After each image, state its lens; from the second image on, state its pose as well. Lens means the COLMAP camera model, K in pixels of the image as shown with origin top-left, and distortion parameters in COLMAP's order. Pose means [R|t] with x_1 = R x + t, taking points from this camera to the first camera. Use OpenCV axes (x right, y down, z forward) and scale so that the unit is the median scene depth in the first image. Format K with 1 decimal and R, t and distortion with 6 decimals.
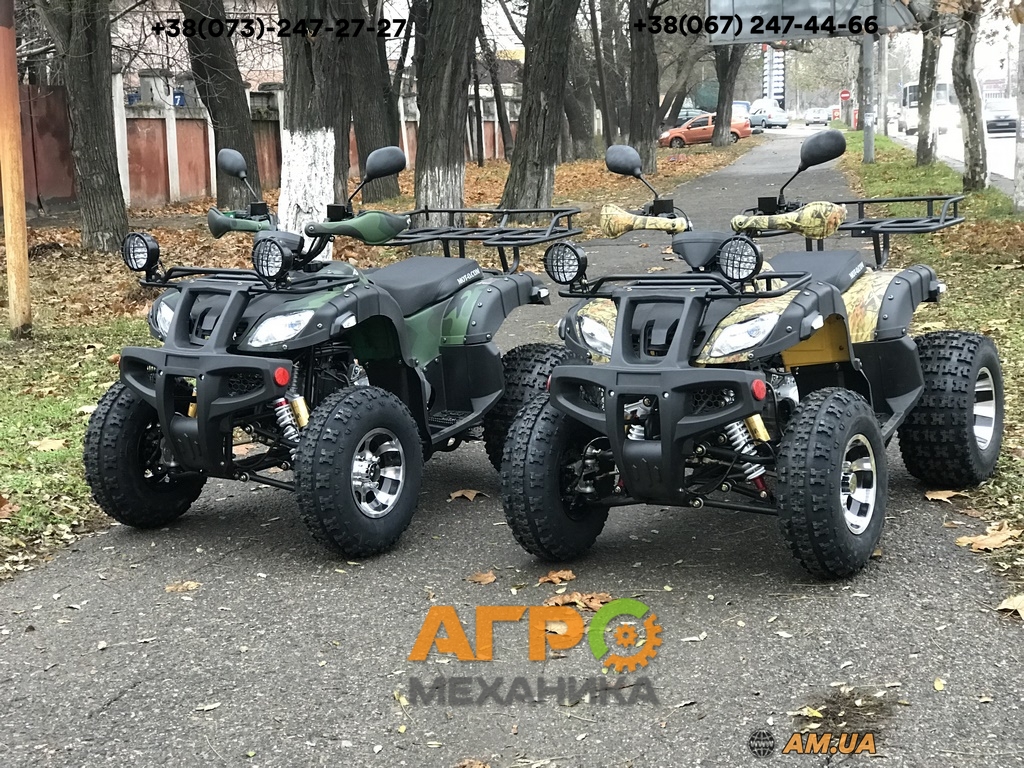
lens RADIAL K [[1666.1, 0, 512.0], [0, 1666.1, 384.0], [0, 0, 1]] dist [-0.005136, 0.023338]
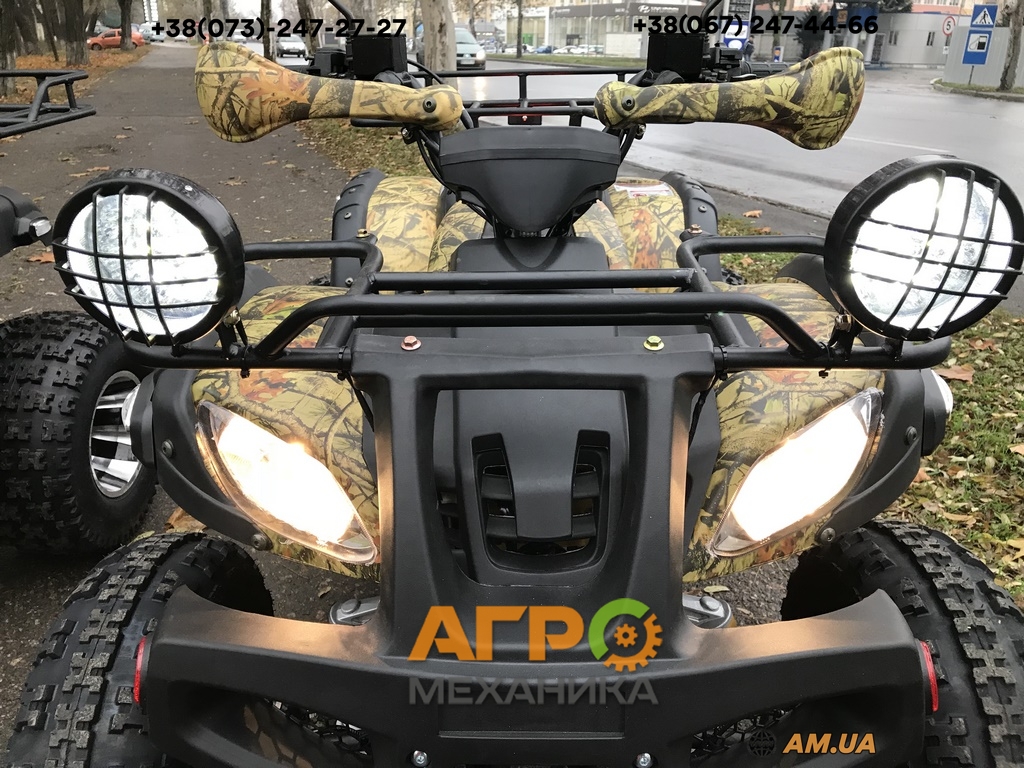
lens RADIAL K [[848.7, 0, 512.0], [0, 848.7, 384.0], [0, 0, 1]] dist [0.047930, -0.060855]
pose [[0.865012, -0.142149, 0.481195, 0.010201], [0.032766, 0.972986, 0.228527, -0.065317], [-0.500680, -0.181911, 0.846302, 0.685377]]
